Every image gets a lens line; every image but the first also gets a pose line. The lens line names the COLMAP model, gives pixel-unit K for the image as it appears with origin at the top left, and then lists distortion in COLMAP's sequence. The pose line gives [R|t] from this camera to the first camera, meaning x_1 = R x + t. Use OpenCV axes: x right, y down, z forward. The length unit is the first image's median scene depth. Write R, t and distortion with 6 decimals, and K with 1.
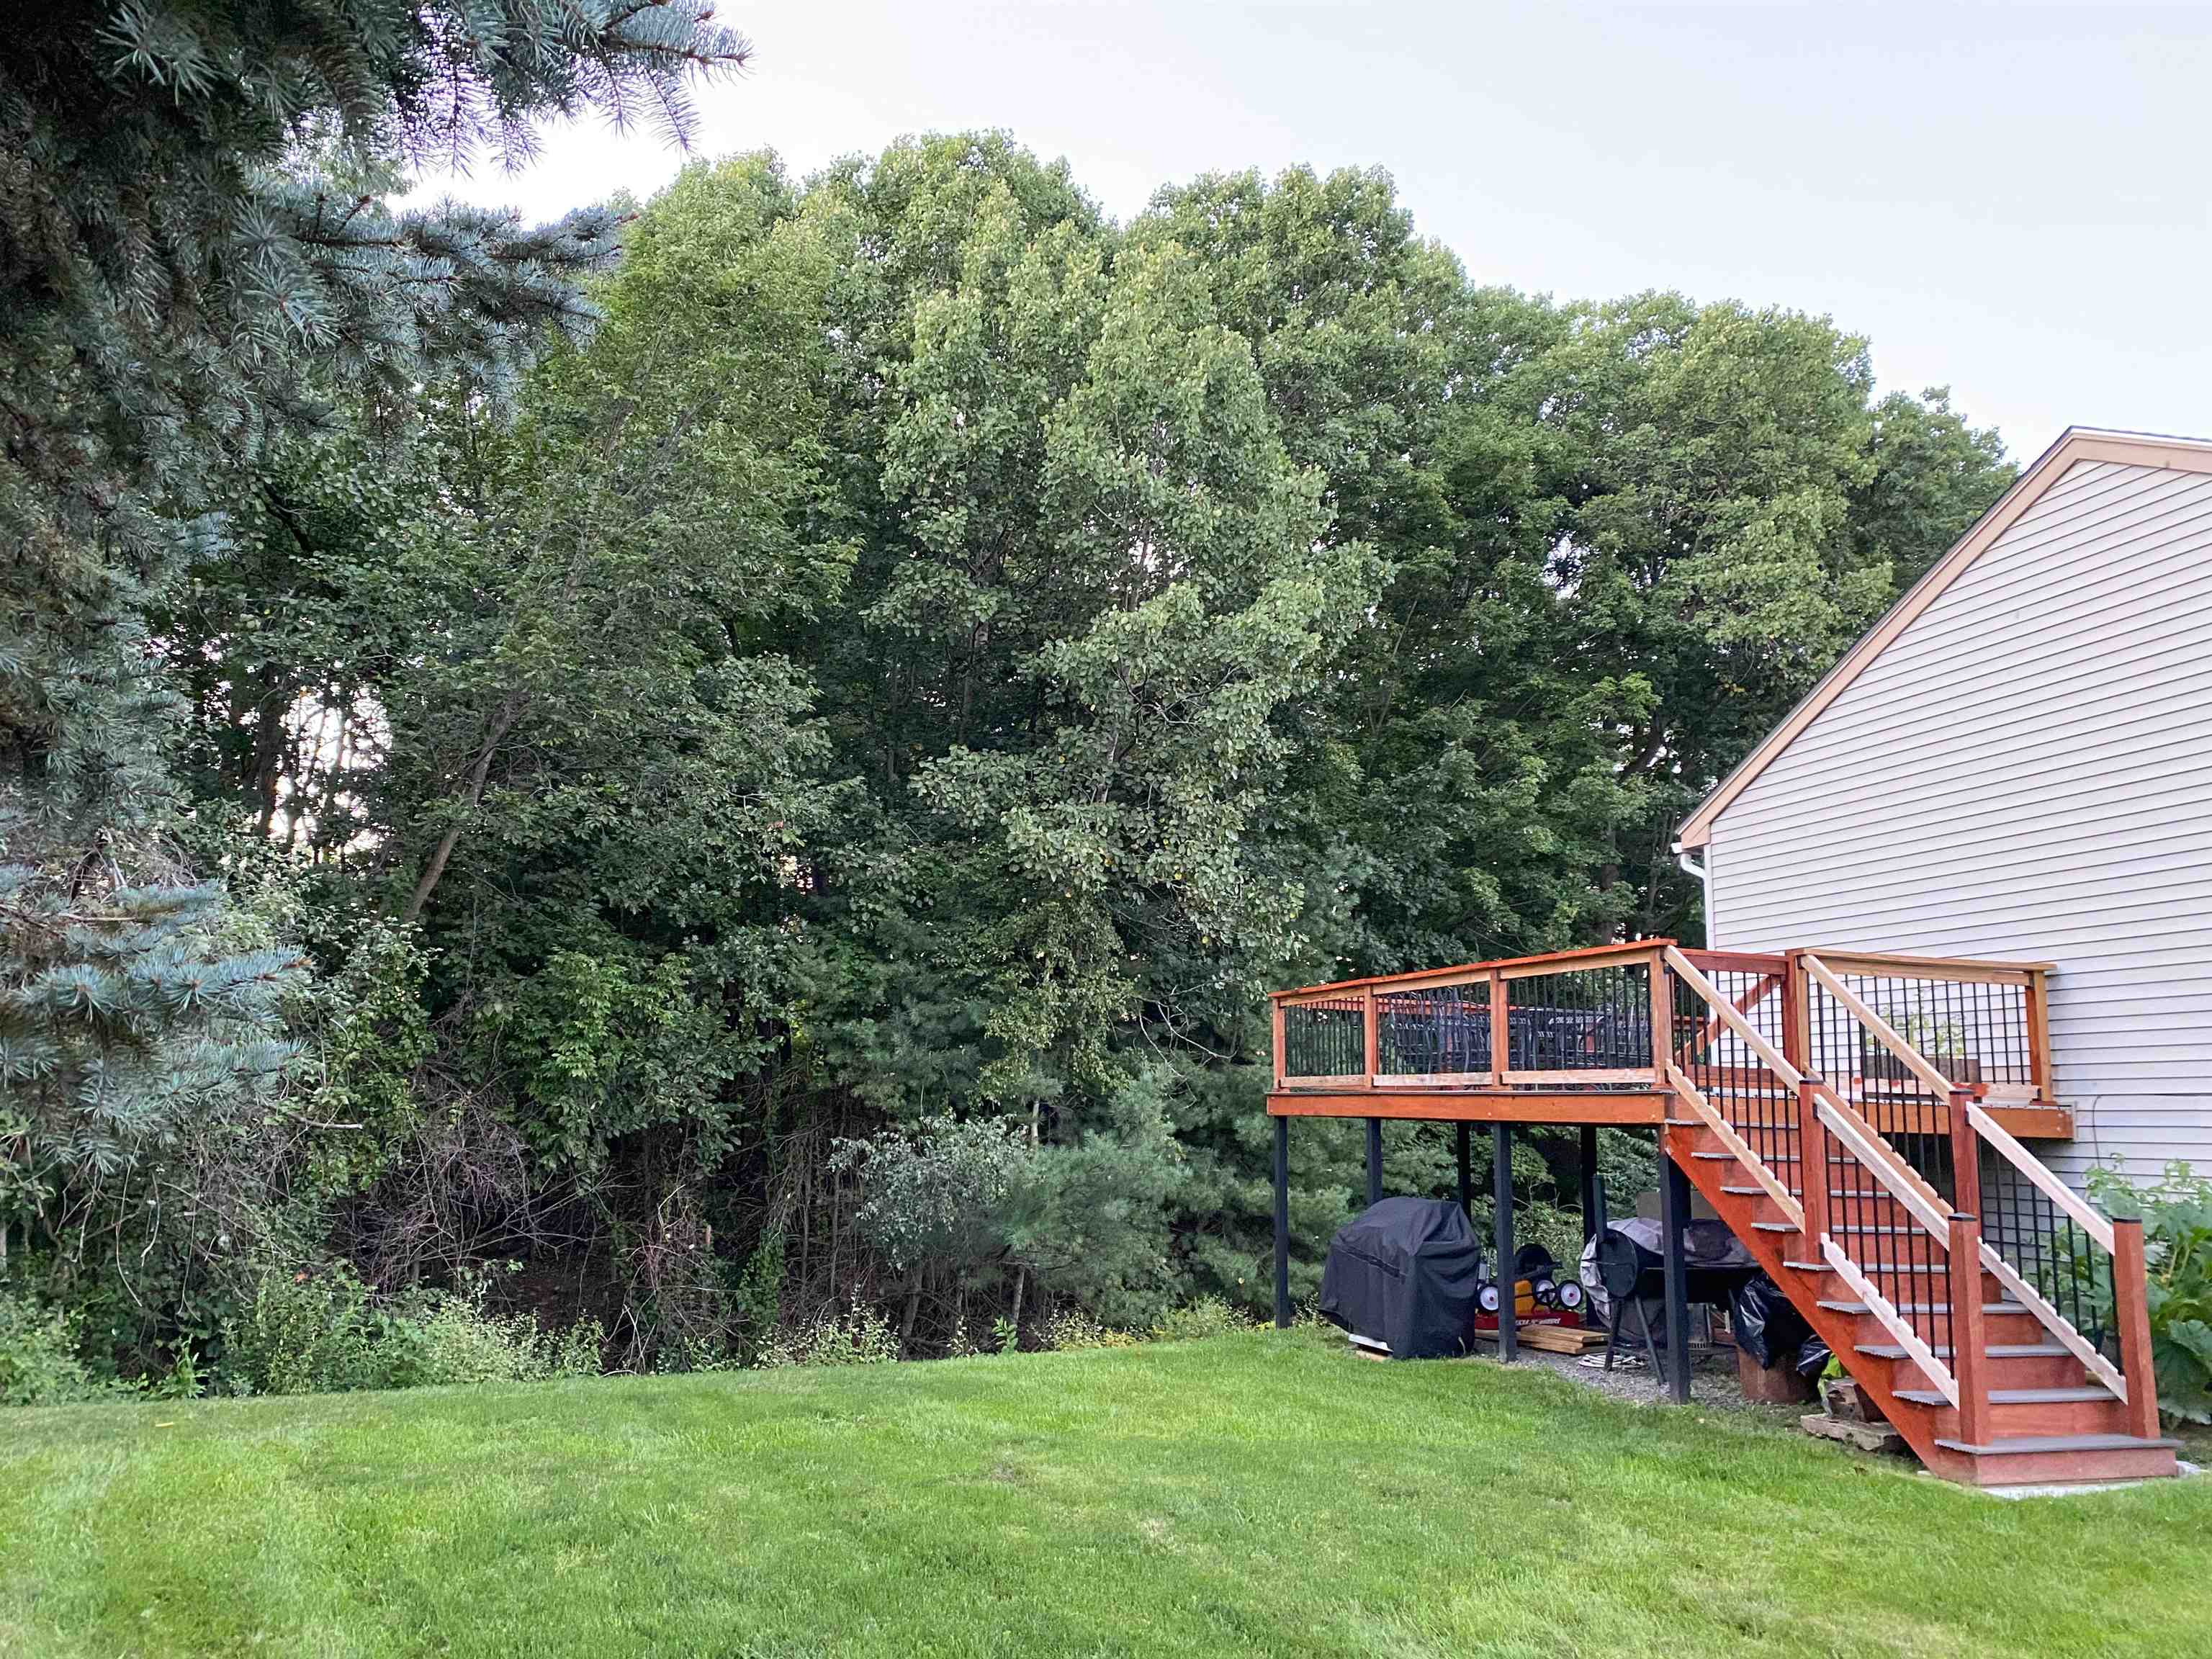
lens RADIAL K [[1737.1, 0, 1148.0], [0, 1737.1, 833.2], [0, 0, 1]] dist [0.073559, -0.006142]
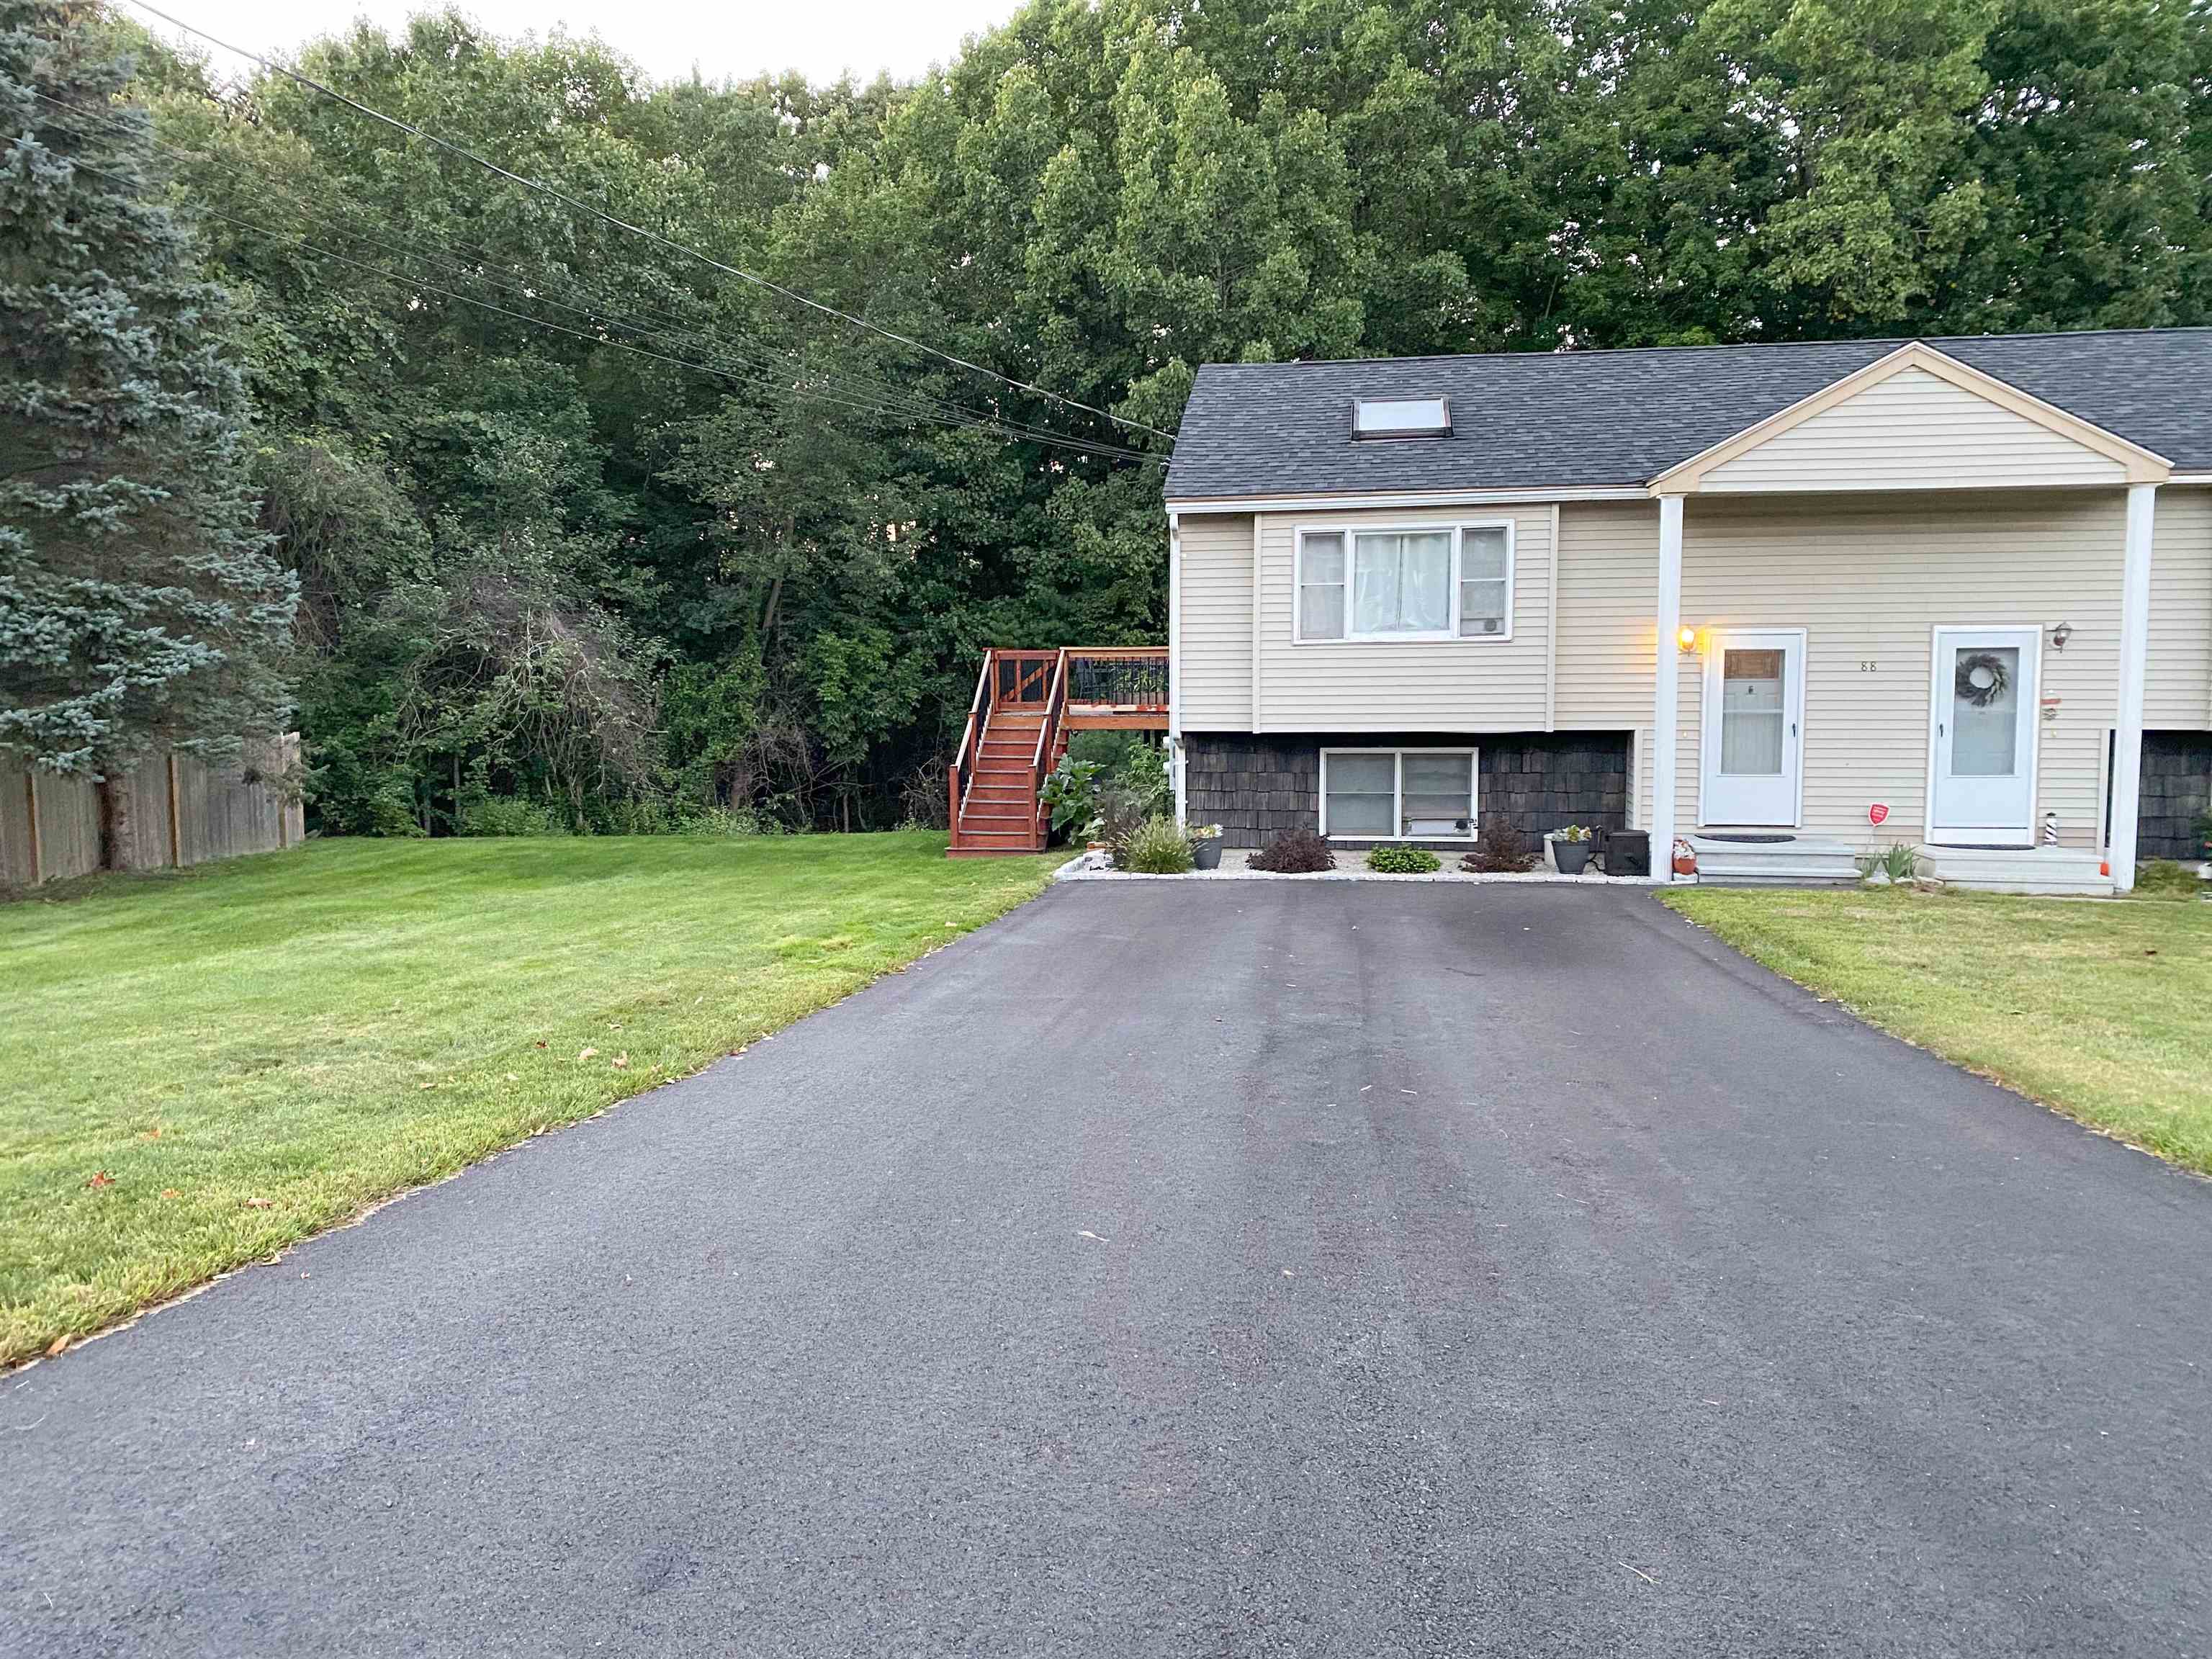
lens RADIAL K [[1665.2, 0, 1095.4], [0, 1665.2, 835.5], [0, 0, 1]] dist [0.031068, -0.036665]
pose [[0.881022, 0.012744, -0.472905, 0.633769], [0.104323, 0.969795, 0.220489, -0.068364], [0.461430, -0.243590, 0.853080, -0.339719]]
